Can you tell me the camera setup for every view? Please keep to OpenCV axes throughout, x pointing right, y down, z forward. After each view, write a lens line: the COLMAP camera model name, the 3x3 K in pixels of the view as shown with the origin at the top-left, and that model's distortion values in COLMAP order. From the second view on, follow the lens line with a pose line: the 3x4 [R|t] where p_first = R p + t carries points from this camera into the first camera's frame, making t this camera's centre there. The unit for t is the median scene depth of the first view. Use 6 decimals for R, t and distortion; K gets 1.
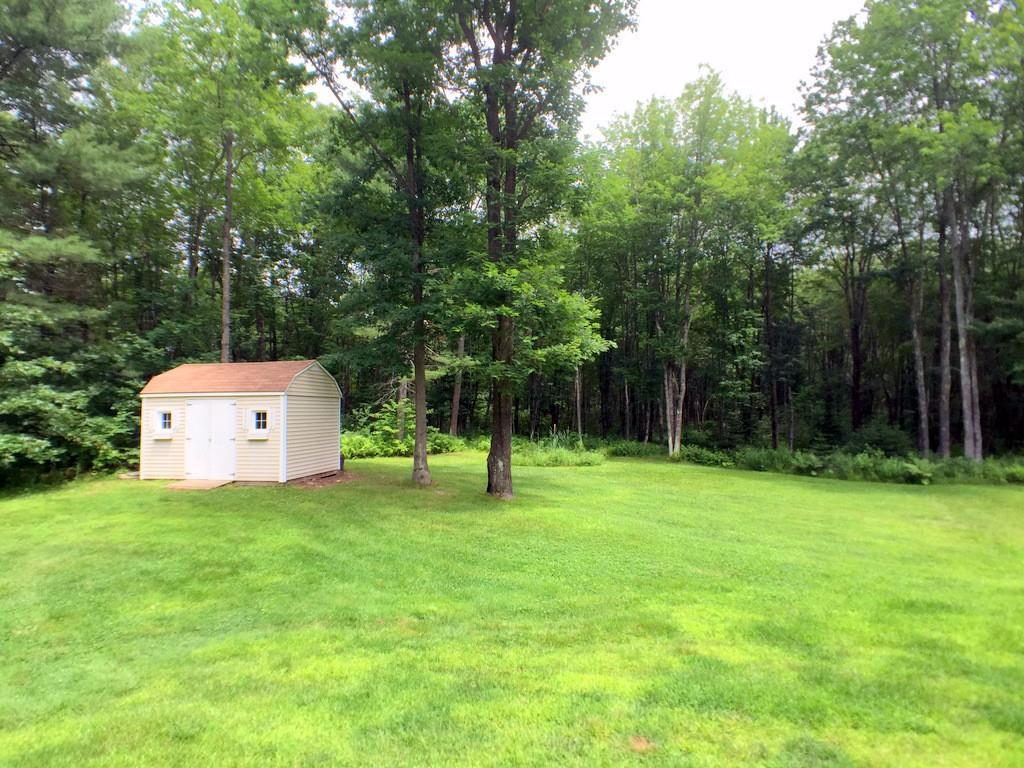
lens RADIAL K [[572.6, 0, 498.0], [0, 572.6, 381.3], [0, 0, 1]] dist [-0.033022, 0.017697]
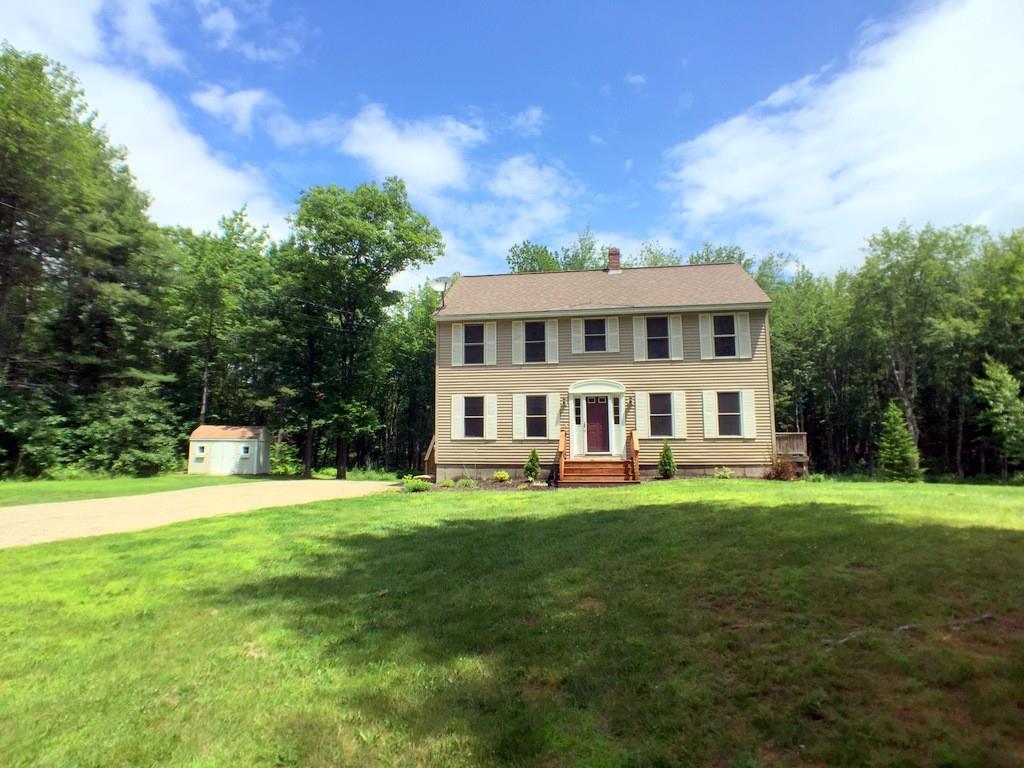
lens RADIAL K [[572.6, 0, 498.0], [0, 572.6, 381.3], [0, 0, 1]] dist [-0.033022, 0.017697]
pose [[0.958131, 0.051515, 0.281659, -0.064563], [-0.028114, 0.995855, -0.086506, -0.048471], [-0.284947, 0.074965, 0.955607, -1.729156]]
